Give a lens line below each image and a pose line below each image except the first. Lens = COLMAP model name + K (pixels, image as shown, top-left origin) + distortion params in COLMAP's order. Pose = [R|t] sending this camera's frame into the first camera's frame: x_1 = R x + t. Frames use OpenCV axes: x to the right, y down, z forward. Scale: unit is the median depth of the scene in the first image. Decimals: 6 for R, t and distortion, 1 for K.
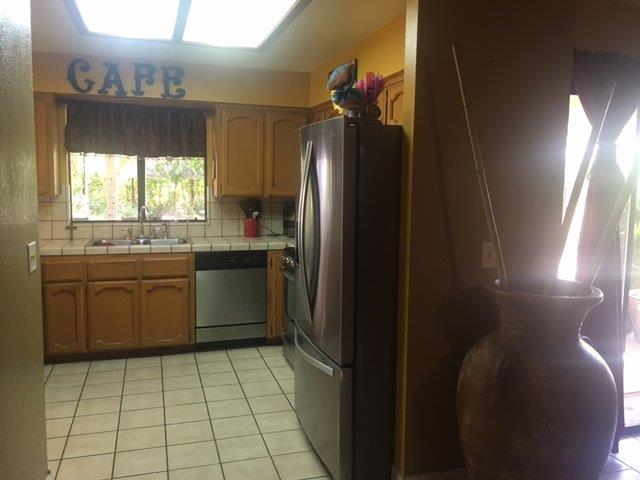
lens RADIAL K [[549.6, 0, 320.2], [0, 549.6, 234.3], [0, 0, 1]] dist [0.075300, -0.098861]
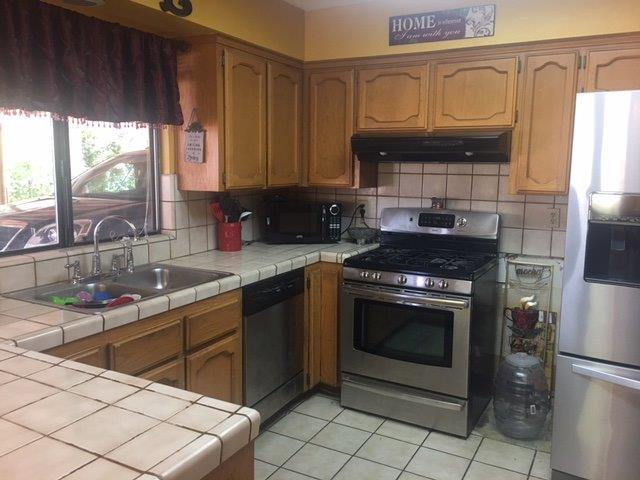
lens RADIAL K [[549.6, 0, 316.8], [0, 549.6, 240.6], [0, 0, 1]] dist [0.075300, -0.098861]
pose [[0.729698, -0.108058, 0.675178, -0.565630], [0.077133, 0.994140, 0.075743, -0.056051], [-0.679406, -0.003191, 0.733756, 0.510579]]
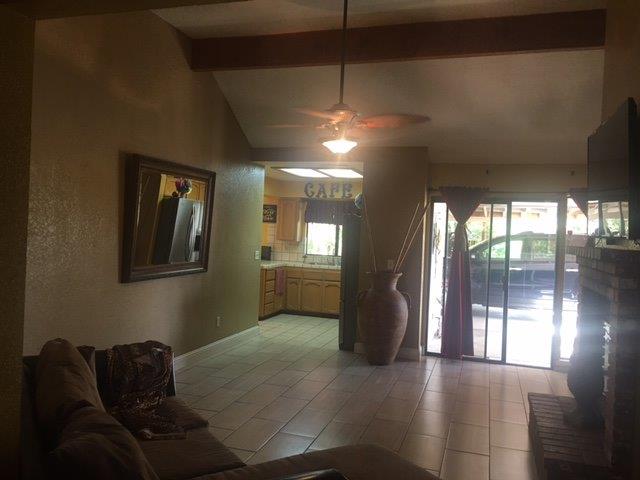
lens RADIAL K [[549.6, 0, 319.4], [0, 549.6, 241.2], [0, 0, 1]] dist [0.075300, -0.098861]
pose [[0.824799, 0.027085, -0.564777, 0.856701], [-0.082654, 0.993898, -0.073044, 0.084040], [0.559353, 0.106928, 0.822004, -0.786891]]
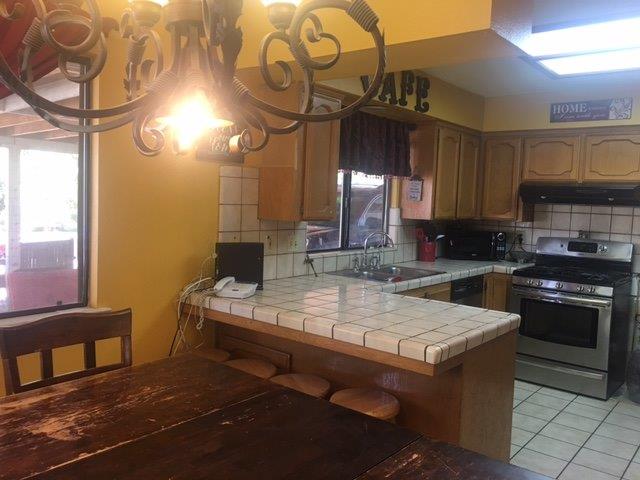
lens RADIAL K [[549.6, 0, 319.7], [0, 549.6, 236.9], [0, 0, 1]] dist [0.075300, -0.098861]
pose [[0.841450, -0.027090, 0.539656, -0.908850], [0.037182, 0.999278, -0.007814, -0.042423], [-0.539055, 0.026640, 0.841849, 0.342386]]
